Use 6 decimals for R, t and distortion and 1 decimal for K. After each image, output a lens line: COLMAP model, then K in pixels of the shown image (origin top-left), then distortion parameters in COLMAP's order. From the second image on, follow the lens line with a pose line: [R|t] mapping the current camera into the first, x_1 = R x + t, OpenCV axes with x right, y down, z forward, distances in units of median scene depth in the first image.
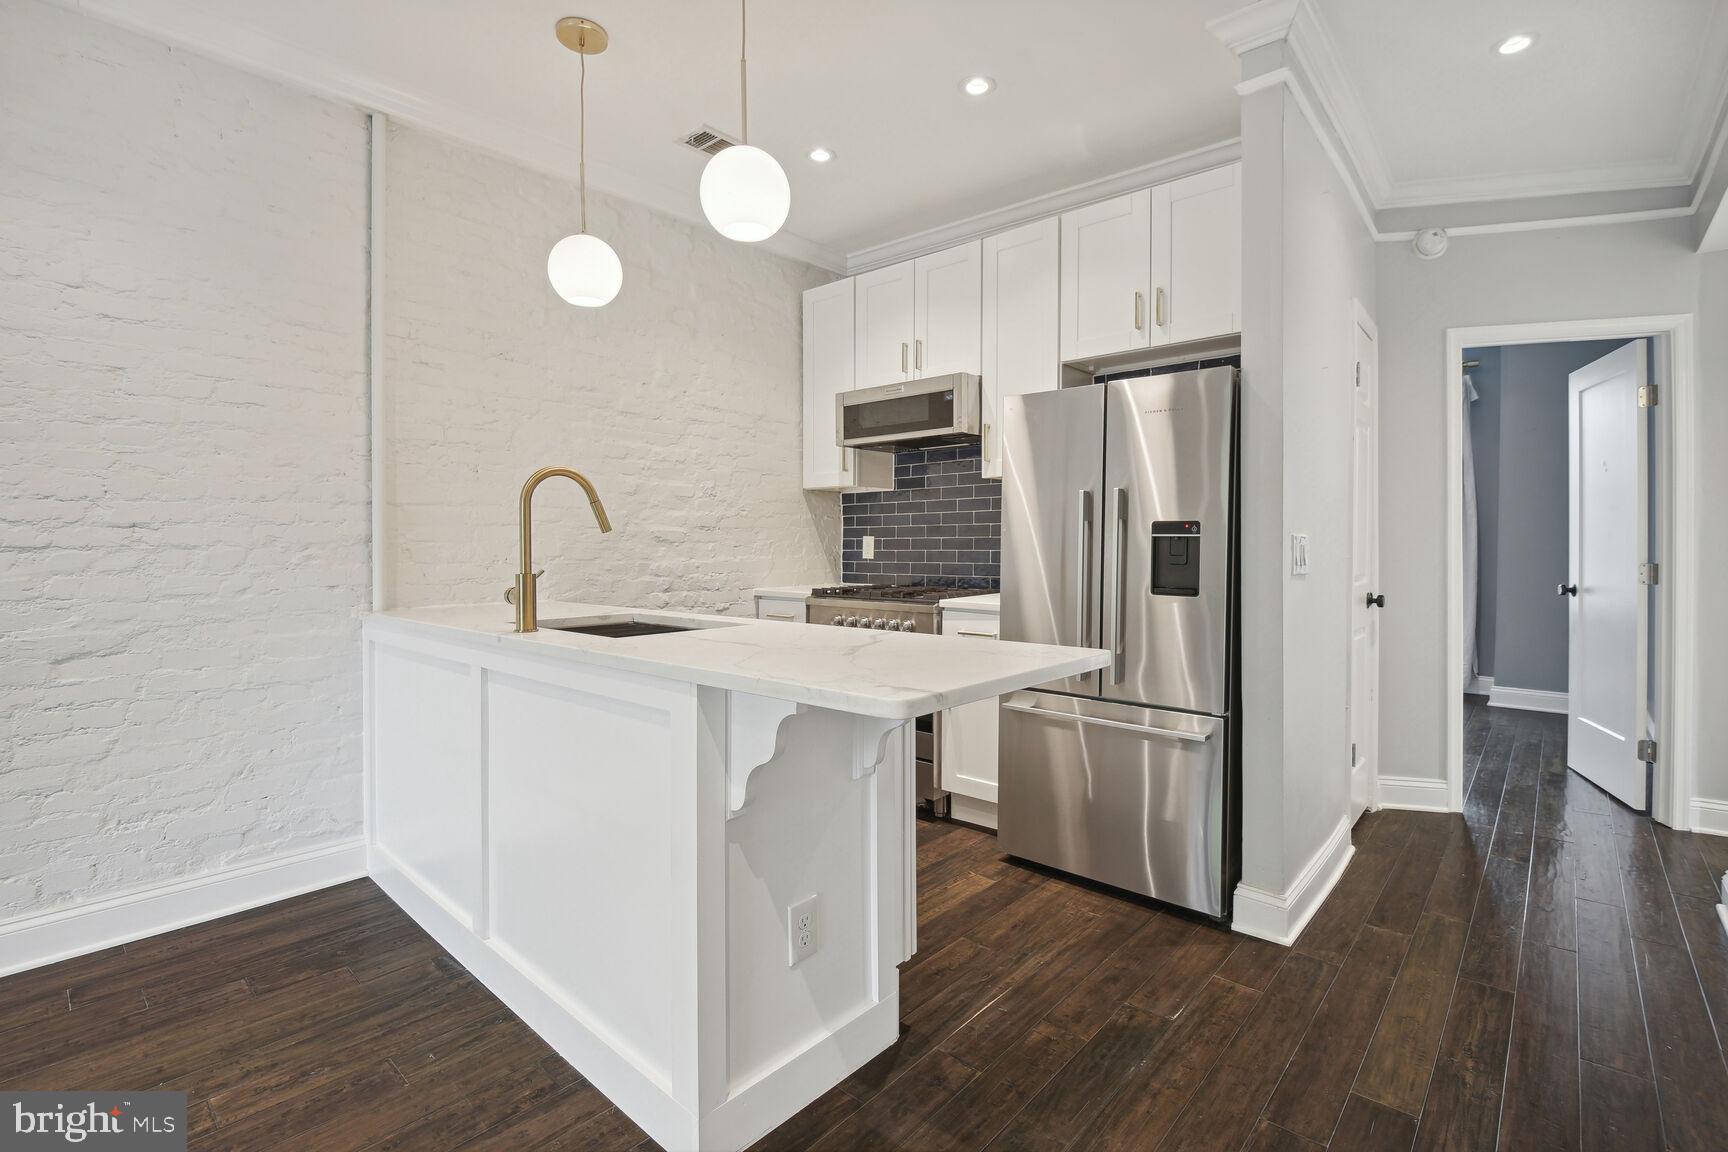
lens RADIAL K [[781.5, 0, 872.6], [0, 781.5, 555.4], [0, 0, 1]] dist [0.016024, -0.021049]
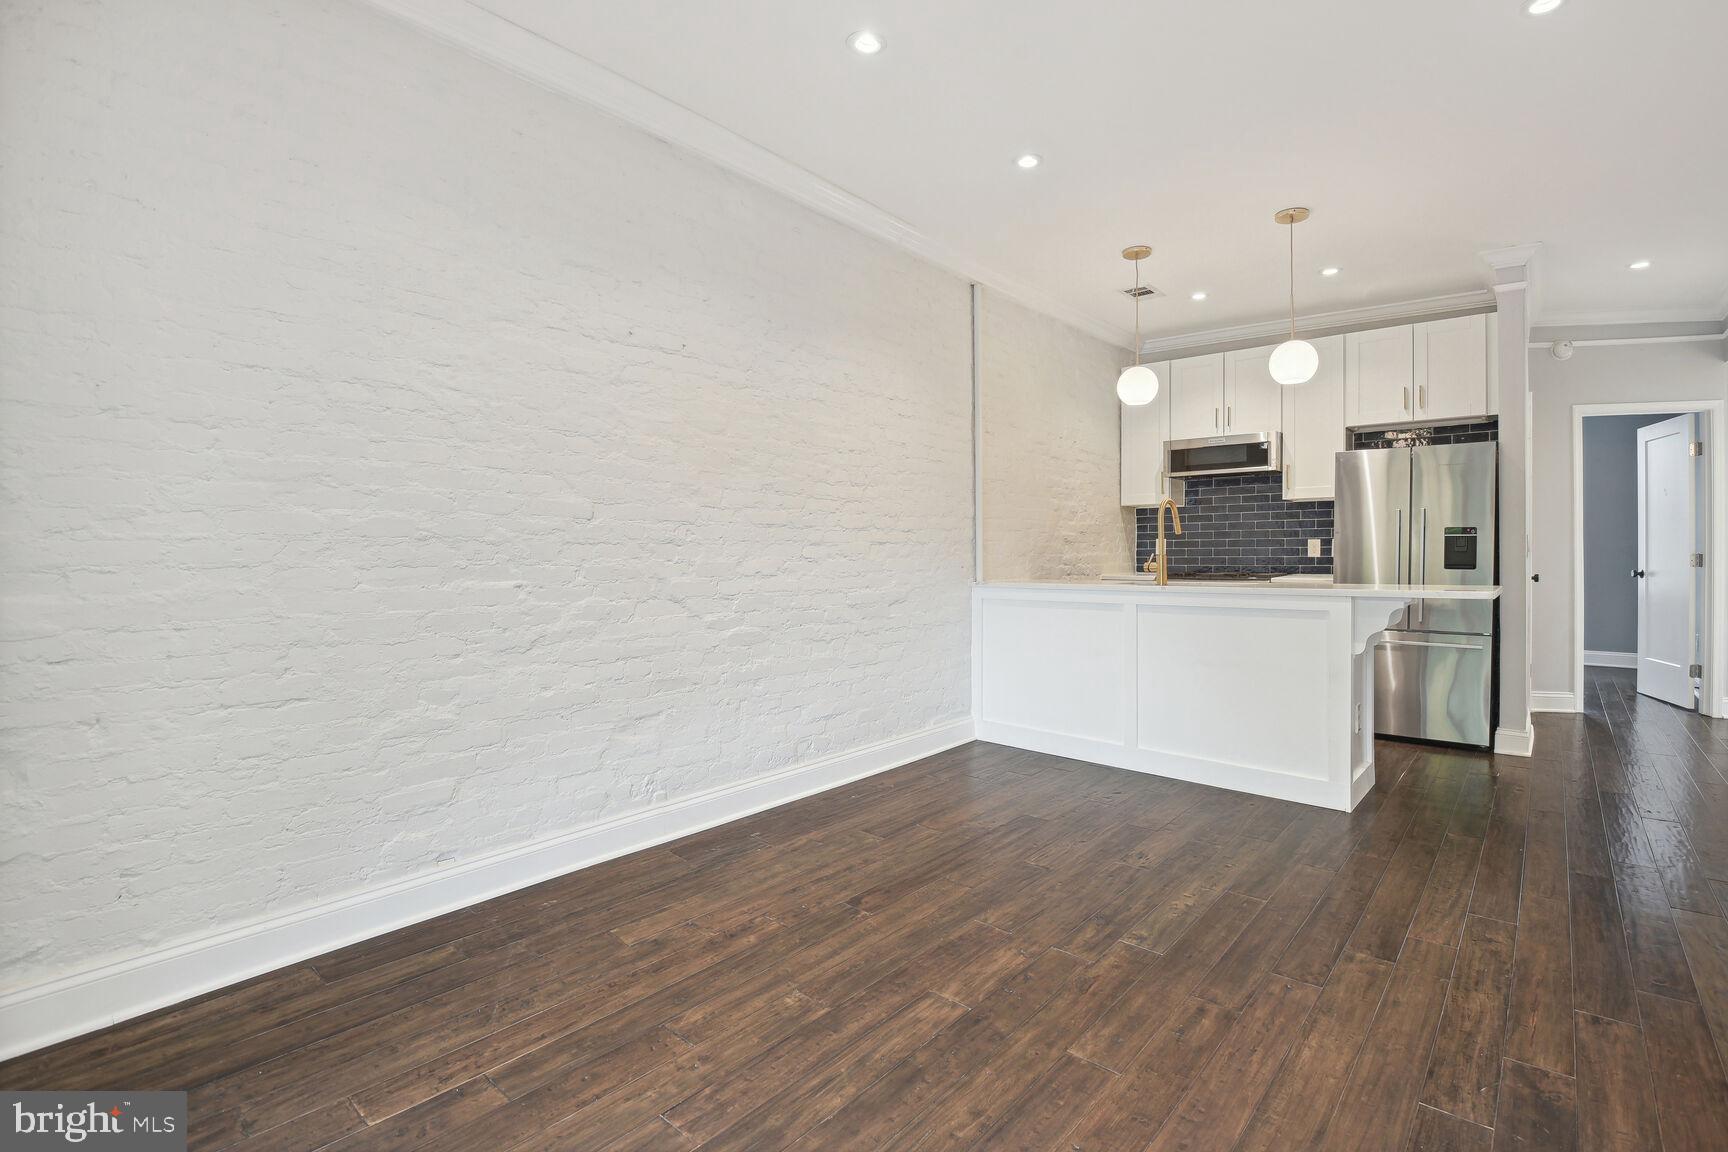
lens RADIAL K [[797.6, 0, 884.1], [0, 797.6, 565.4], [0, 0, 1]] dist [0.002121, -0.018364]
pose [[0.999678, -0.003503, 0.025124, -0.660510], [0.003470, 0.999993, 0.001337, 0.024448], [-0.025129, -0.001249, 0.999683, -0.525962]]
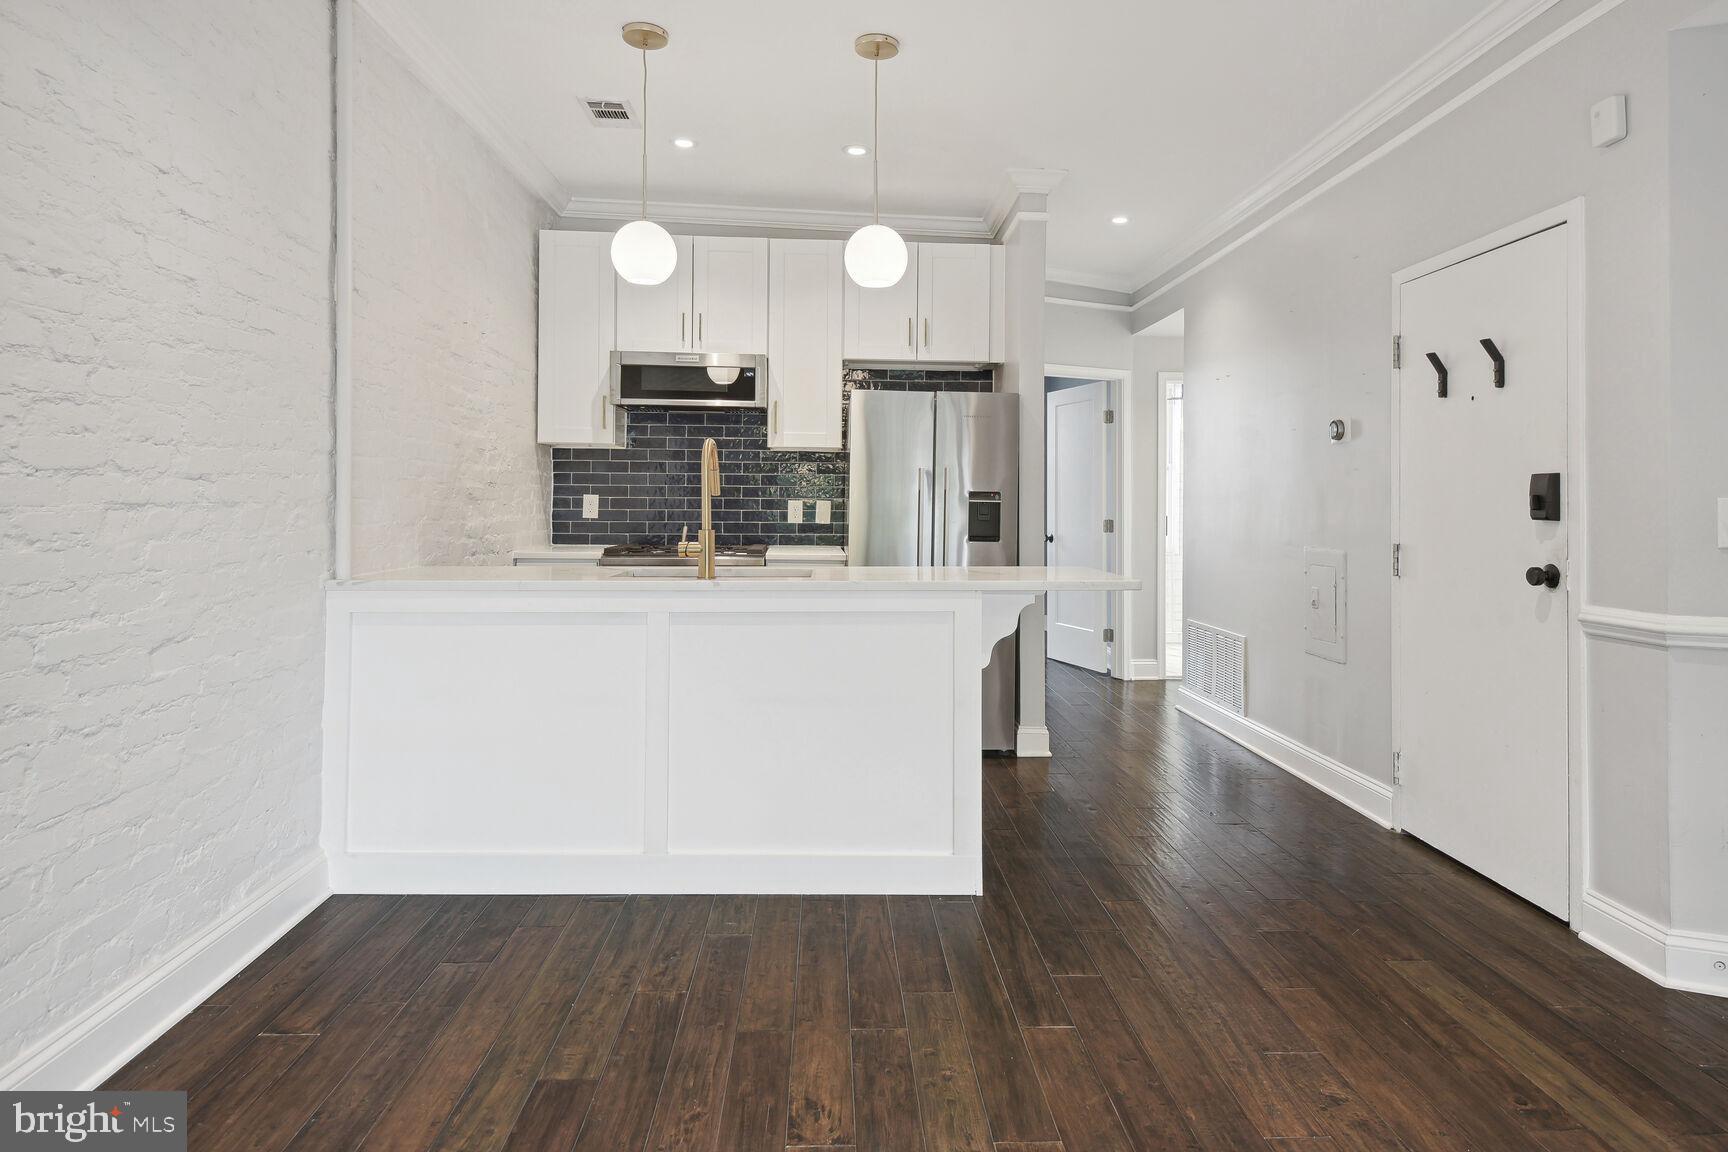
lens RADIAL K [[992.9, 0, 880.2], [0, 992.9, 495.0], [0, 0, 1]] dist [0.044947, -0.024164]
pose [[0.712475, 0.013821, 0.701561, -0.739269], [0.000734, 0.999791, -0.020441, 0.001281], [-0.701697, 0.015078, 0.712316, -0.142843]]
